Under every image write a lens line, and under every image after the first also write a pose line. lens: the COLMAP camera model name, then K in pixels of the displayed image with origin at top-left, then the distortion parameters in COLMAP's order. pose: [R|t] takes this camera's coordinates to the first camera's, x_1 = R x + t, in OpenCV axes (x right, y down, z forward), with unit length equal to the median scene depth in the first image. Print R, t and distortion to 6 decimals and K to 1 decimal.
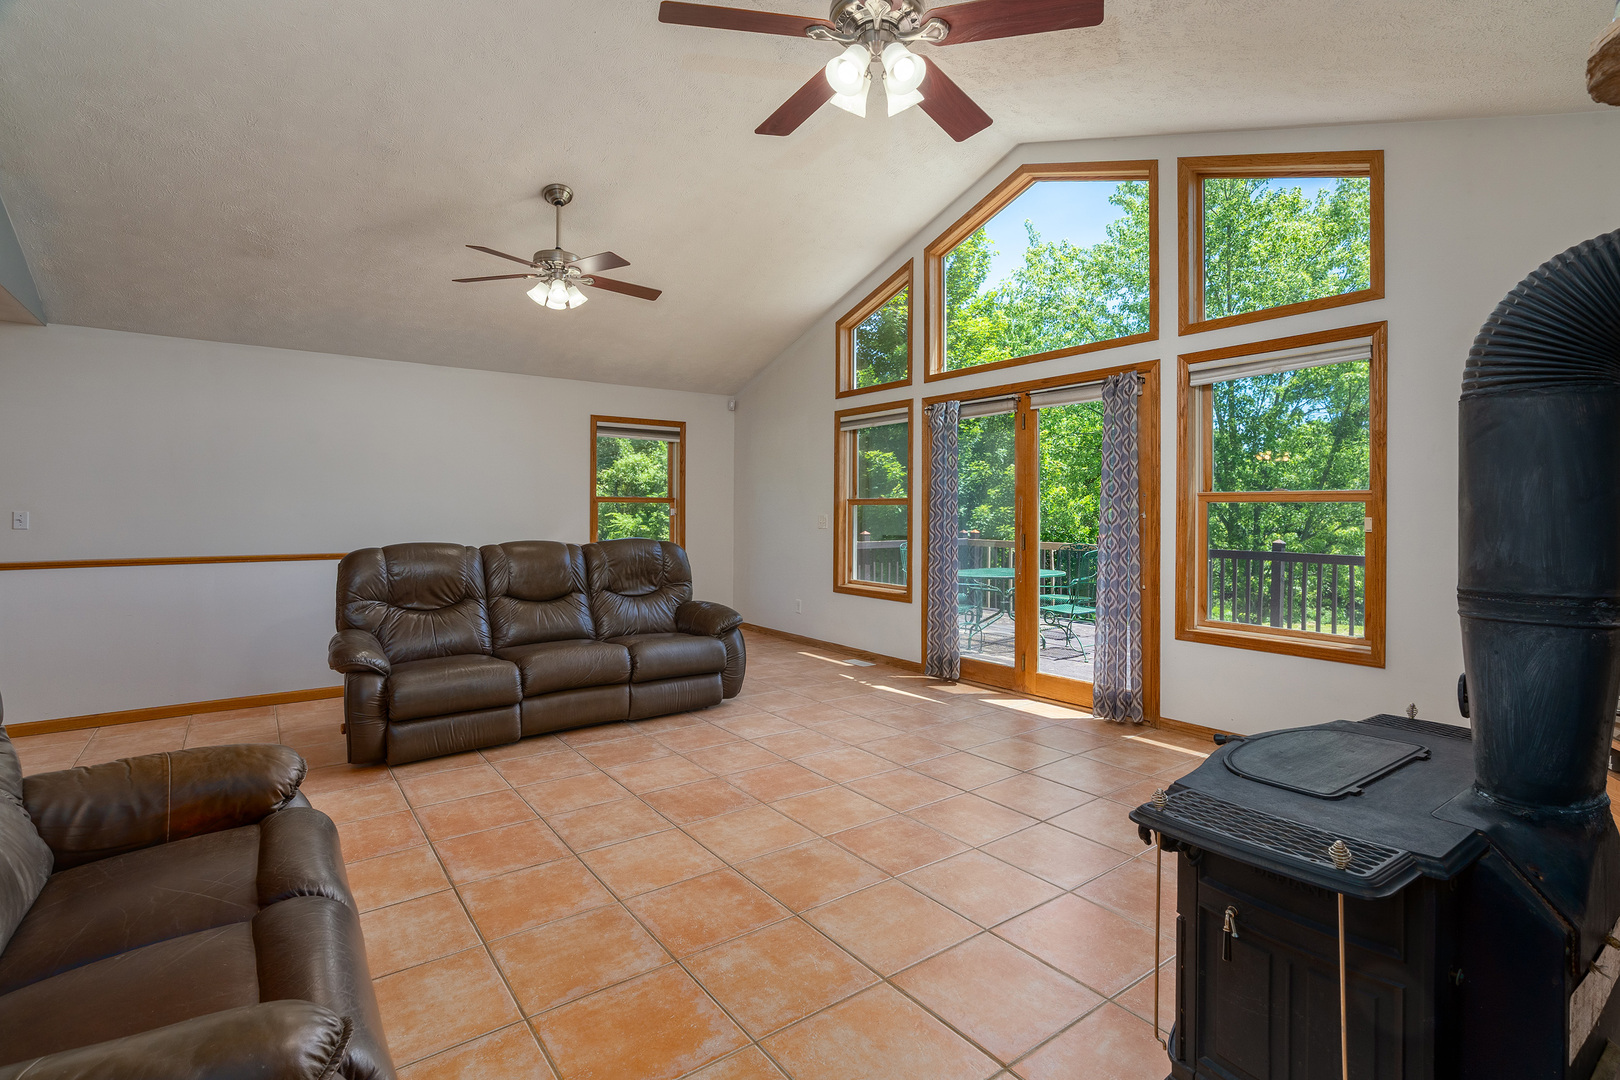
lens RADIAL K [[765.6, 0, 820.0], [0, 765.6, 512.7], [0, 0, 1]] dist [-0.004941, -0.000110]
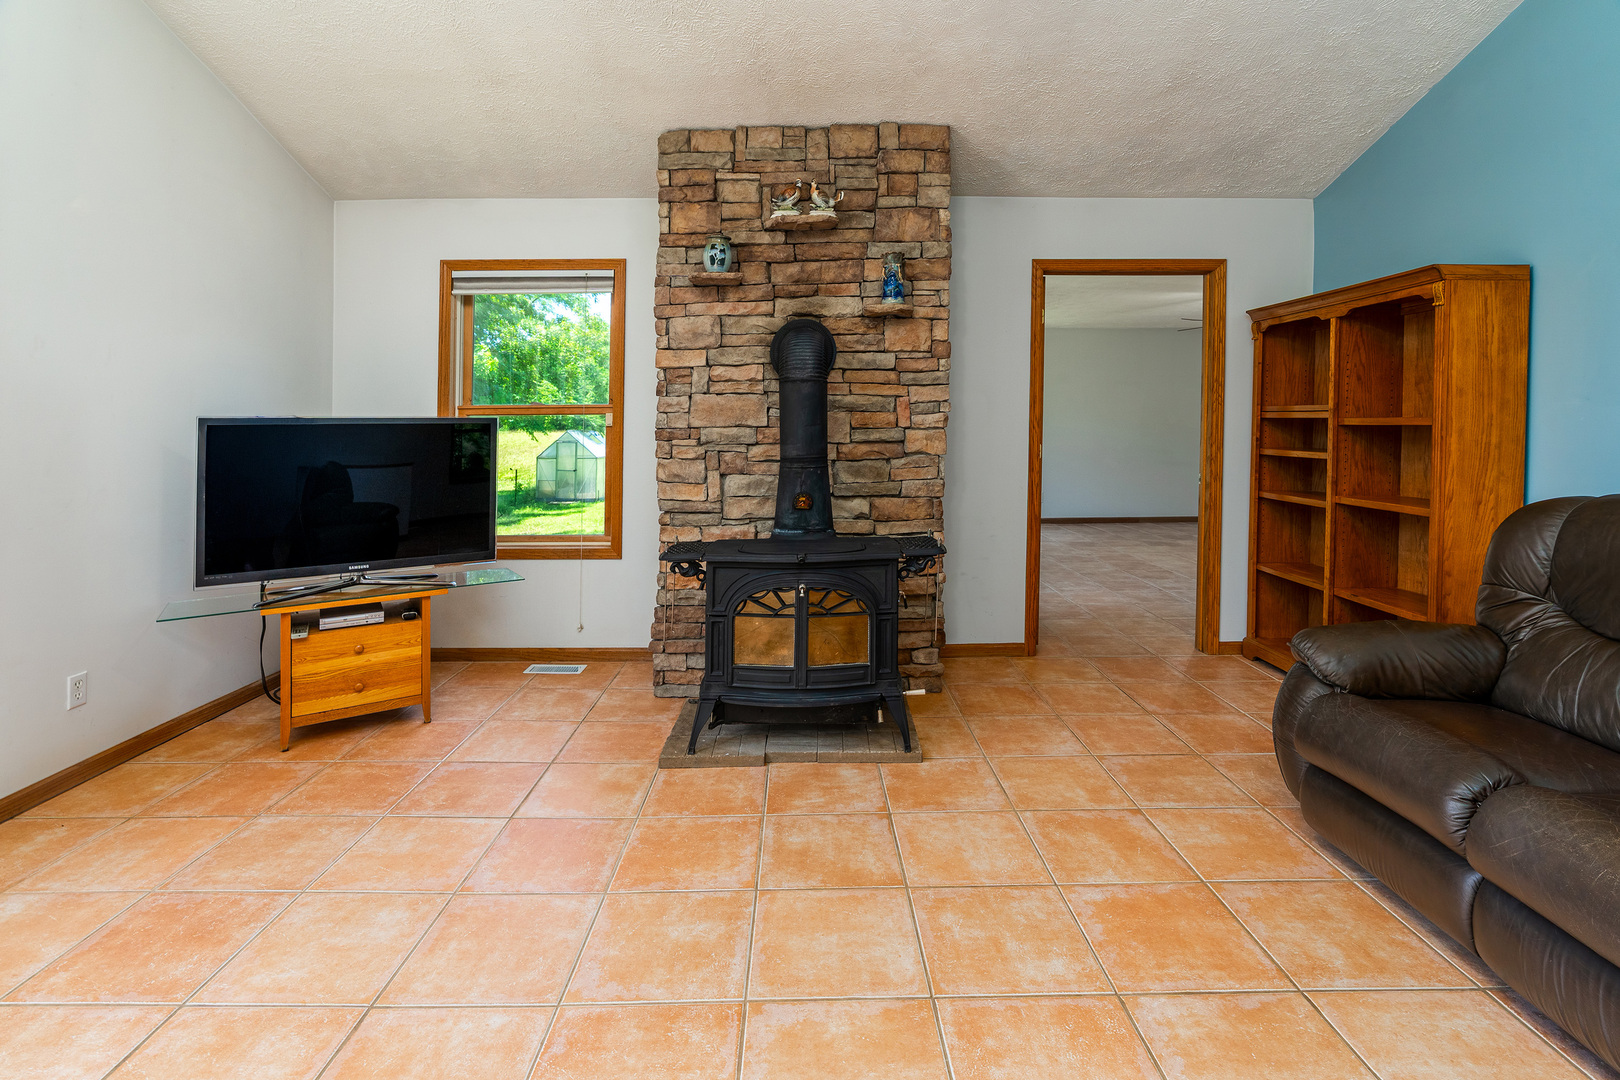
lens RADIAL K [[751.3, 0, 843.1], [0, 751.3, 448.4], [0, 0, 1]] dist [-0.027111, 0.021635]
pose [[-0.818006, -0.015139, 0.575010, -0.277381], [0.000664, 0.999628, 0.027263, 0.003639], [-0.575209, 0.022683, -0.817692, 1.267638]]
